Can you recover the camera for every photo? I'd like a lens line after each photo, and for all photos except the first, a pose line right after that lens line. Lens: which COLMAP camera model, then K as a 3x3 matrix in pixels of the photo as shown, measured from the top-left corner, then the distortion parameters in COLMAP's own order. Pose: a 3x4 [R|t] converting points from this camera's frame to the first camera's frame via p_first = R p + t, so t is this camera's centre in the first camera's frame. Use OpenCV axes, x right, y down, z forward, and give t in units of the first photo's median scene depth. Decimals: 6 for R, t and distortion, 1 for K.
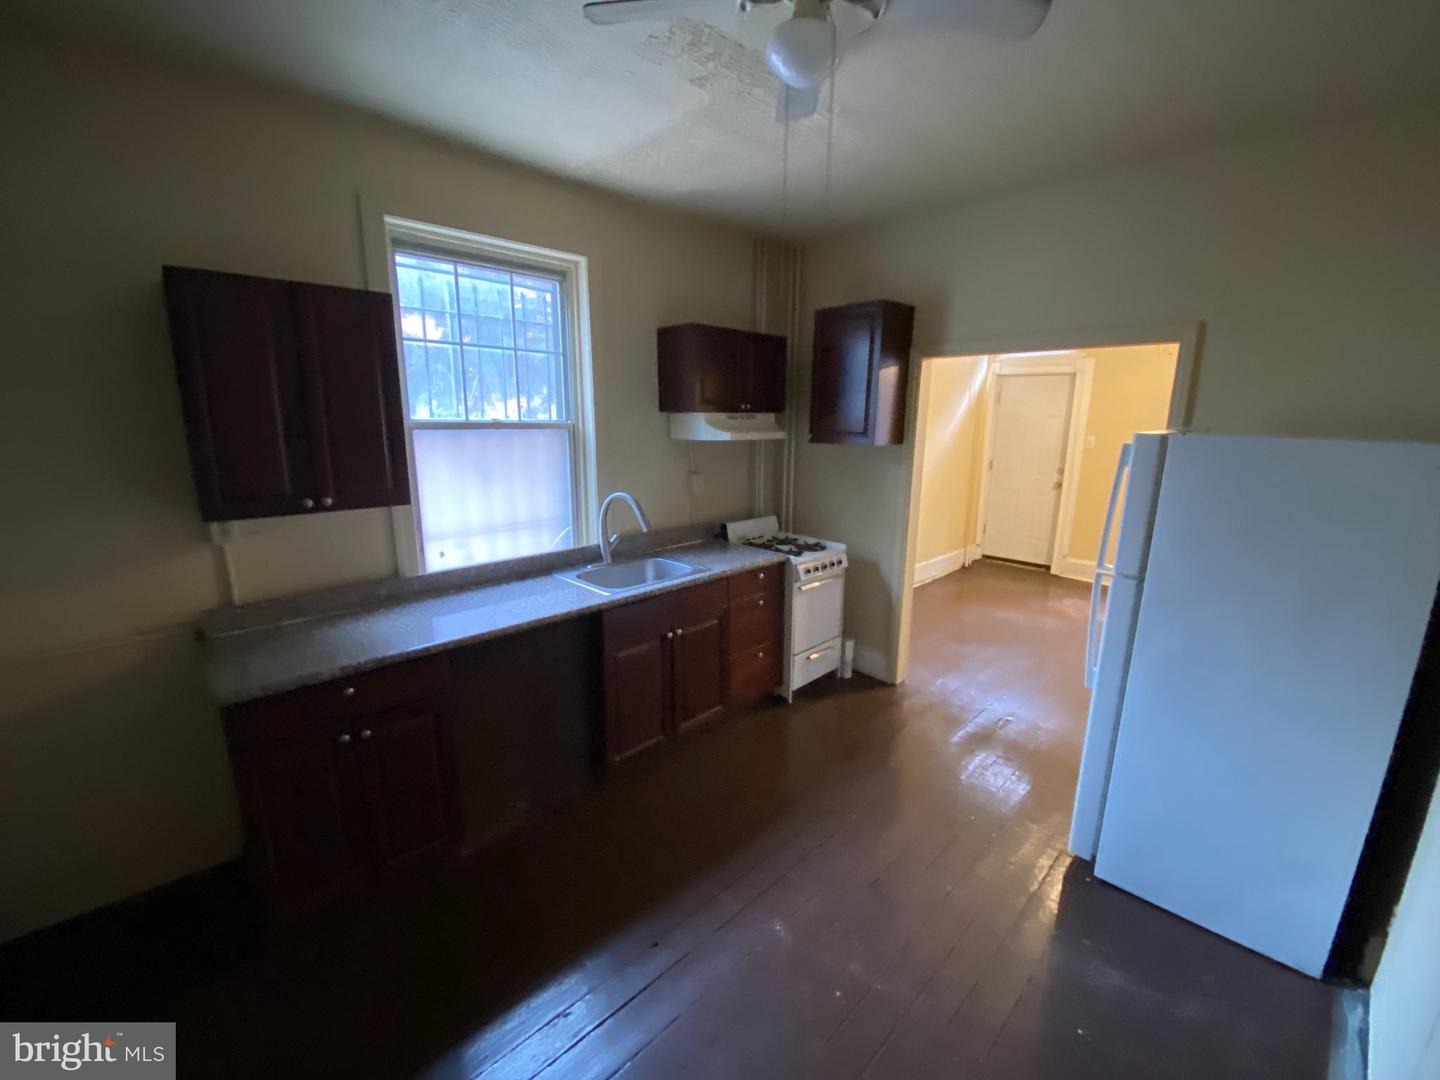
lens RADIAL K [[584.3, 0, 723.9], [0, 584.3, 538.6], [0, 0, 1]] dist [0.061969, -0.041913]
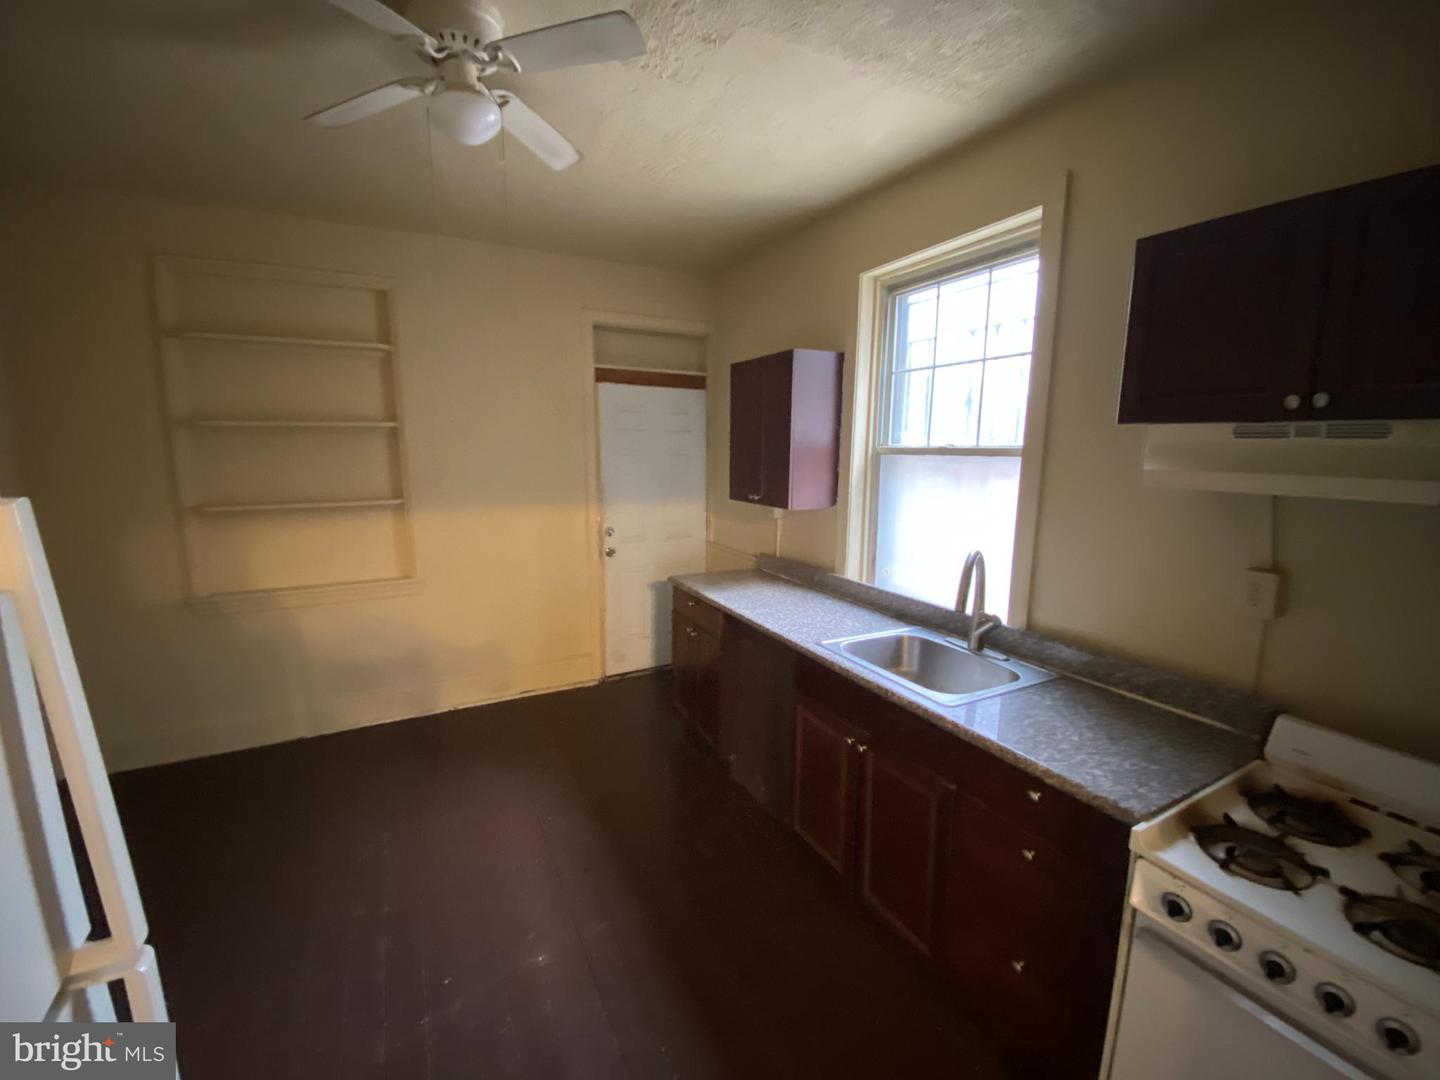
lens RADIAL K [[584.3, 0, 723.9], [0, 584.3, 538.6], [0, 0, 1]] dist [0.061969, -0.041913]
pose [[-0.279495, 0.141430, -0.949674, 0.560779], [-0.203594, 0.957870, 0.202570, -0.171853], [0.938313, 0.249965, -0.238925, 0.903335]]
